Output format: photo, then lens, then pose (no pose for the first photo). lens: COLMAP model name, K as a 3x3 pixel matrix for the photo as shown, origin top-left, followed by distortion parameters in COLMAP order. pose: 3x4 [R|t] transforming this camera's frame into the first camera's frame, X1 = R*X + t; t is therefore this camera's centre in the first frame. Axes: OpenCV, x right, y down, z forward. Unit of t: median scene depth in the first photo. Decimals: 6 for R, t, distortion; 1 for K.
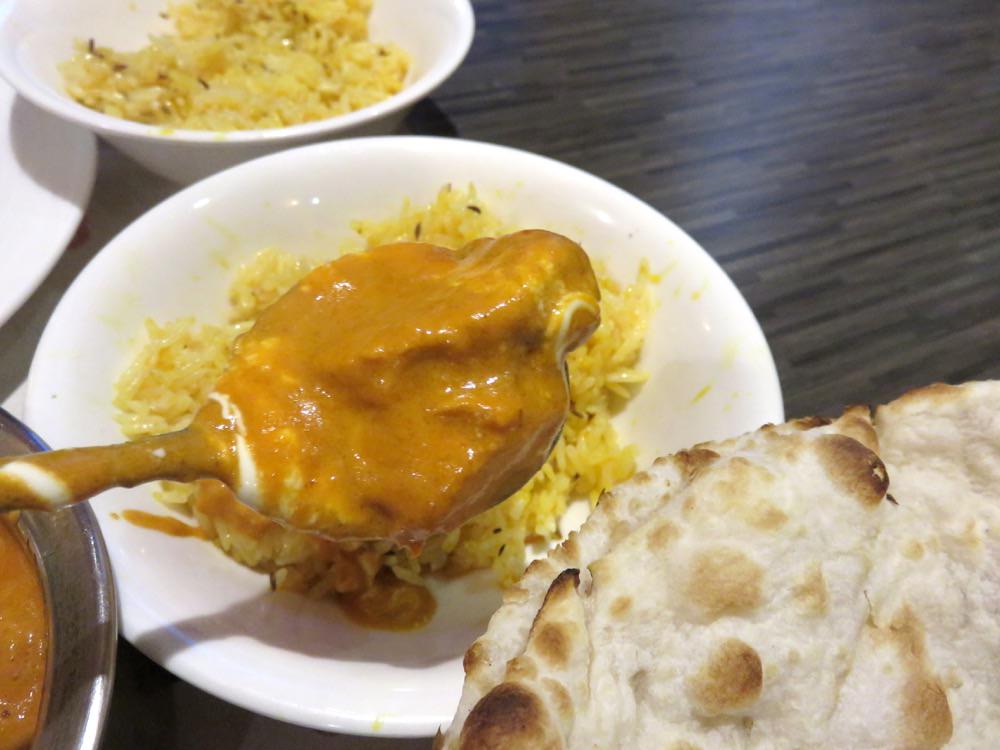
lens RADIAL K [[752.1, 0, 500.0], [0, 752.1, 375.0], [0, 0, 1]] dist [-0.001115, -0.001780]
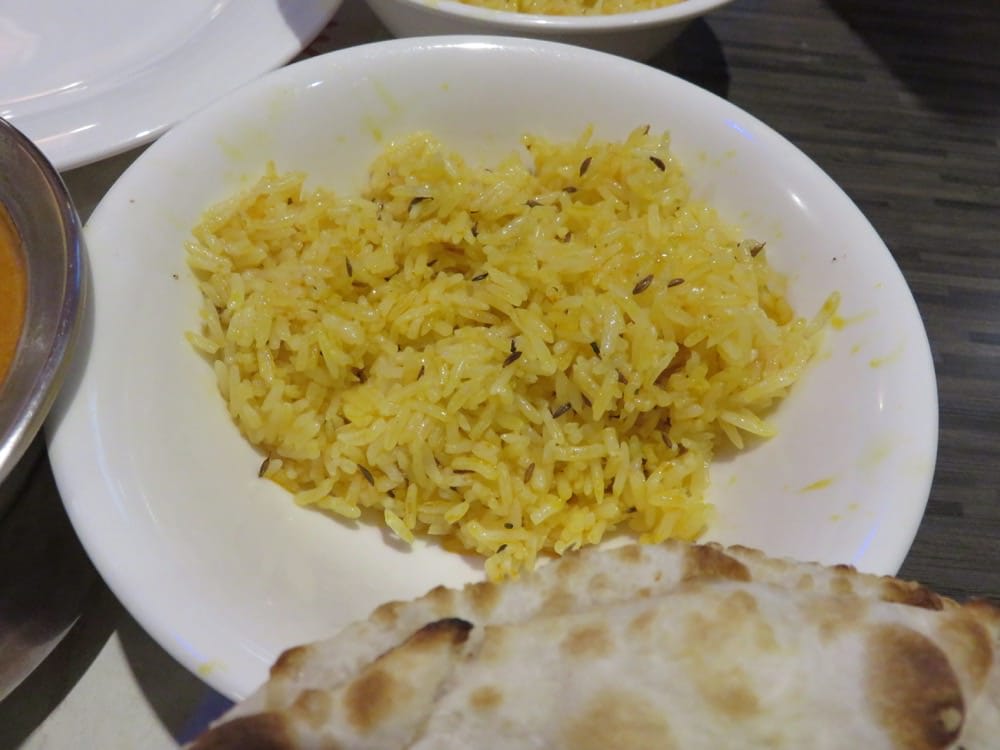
lens RADIAL K [[733.8, 0, 499.6], [0, 733.8, 398.6], [0, 0, 1]] dist [-0.001902, -0.002595]
pose [[0.874314, 0.399732, -0.275298, 0.206609], [-0.369945, 0.916009, 0.155139, -0.066587], [0.314189, -0.033795, 0.948759, 0.265240]]
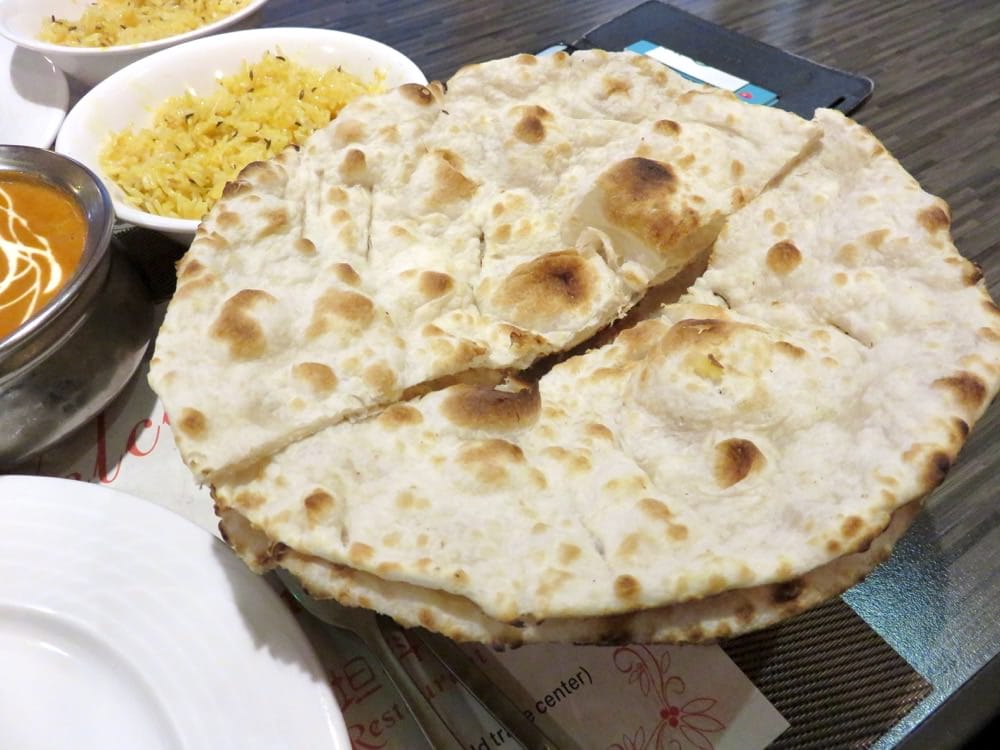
lens RADIAL K [[752.1, 0, 500.0], [0, 752.1, 375.0], [0, 0, 1]] dist [-0.001115, -0.001780]
pose [[0.984884, -0.173026, 0.008080, 0.506733], [0.173099, 0.984859, -0.009408, 0.951287], [-0.006330, 0.010664, 0.999923, -1.195493]]
